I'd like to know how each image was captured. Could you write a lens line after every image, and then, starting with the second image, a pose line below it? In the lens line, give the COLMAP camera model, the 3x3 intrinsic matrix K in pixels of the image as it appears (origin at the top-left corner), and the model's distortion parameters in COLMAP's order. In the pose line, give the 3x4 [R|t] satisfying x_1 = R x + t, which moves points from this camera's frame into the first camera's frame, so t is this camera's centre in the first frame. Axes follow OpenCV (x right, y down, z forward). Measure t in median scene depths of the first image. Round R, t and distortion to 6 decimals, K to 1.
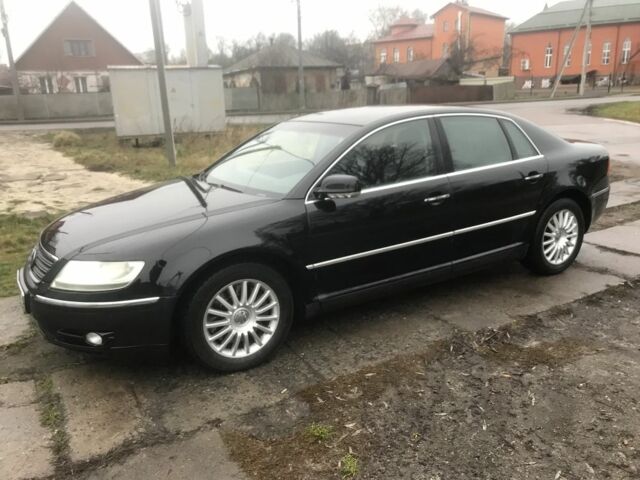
lens RADIAL K [[520.6, 0, 320.0], [0, 520.6, 240.0], [0, 0, 1]] dist [0.013081, 0.003702]
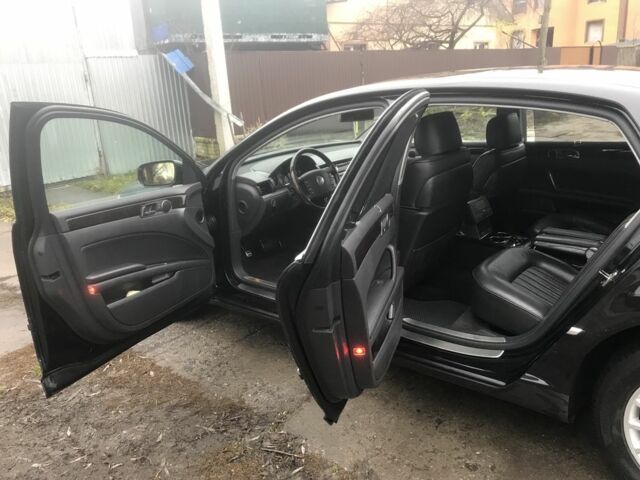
lens RADIAL K [[520.6, 0, 320.0], [0, 520.6, 240.0], [0, 0, 1]] dist [0.013081, 0.003702]
pose [[0.342966, 0.295801, -0.891558, 0.817836], [-0.197986, 0.950567, 0.239217, -0.218077], [0.918246, 0.094472, 0.384576, 0.750740]]
